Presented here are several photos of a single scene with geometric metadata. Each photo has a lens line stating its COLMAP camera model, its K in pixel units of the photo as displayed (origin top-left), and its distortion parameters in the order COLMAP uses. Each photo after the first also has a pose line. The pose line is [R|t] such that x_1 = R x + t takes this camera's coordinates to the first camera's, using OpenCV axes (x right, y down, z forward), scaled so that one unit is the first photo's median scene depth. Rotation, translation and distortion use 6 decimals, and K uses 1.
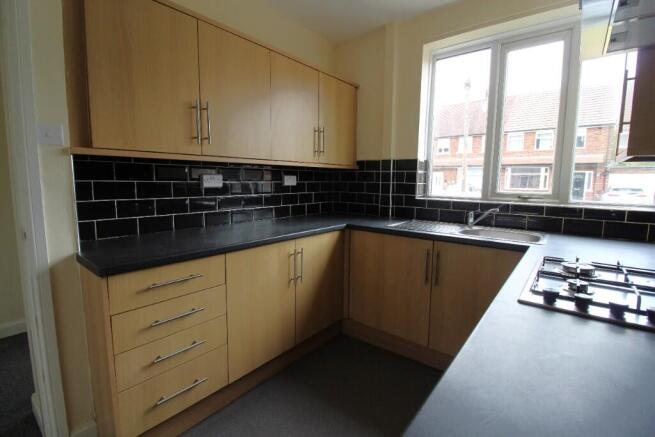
lens RADIAL K [[305.5, 0, 329.6], [0, 305.5, 213.6], [0, 0, 1]] dist [-0.001291, -0.000285]
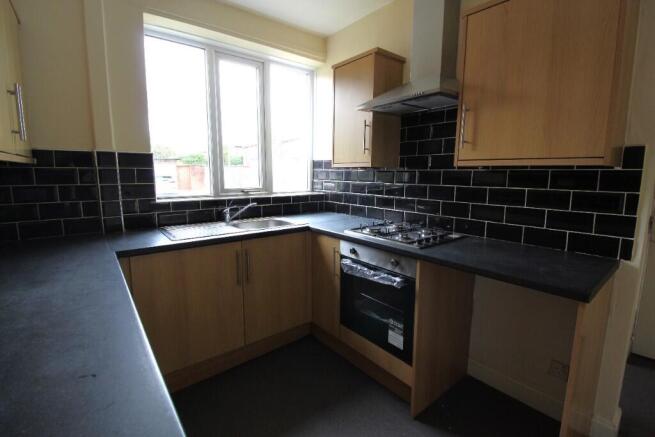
lens RADIAL K [[302.4, 0, 327.5], [0, 302.4, 218.5], [0, 0, 1]] dist [-0.039473, -0.000294]
pose [[0.222523, -0.156932, 0.962214, -0.424761], [0.100224, 0.985413, 0.137538, -0.074438], [-0.969762, 0.065832, 0.235006, 0.390778]]
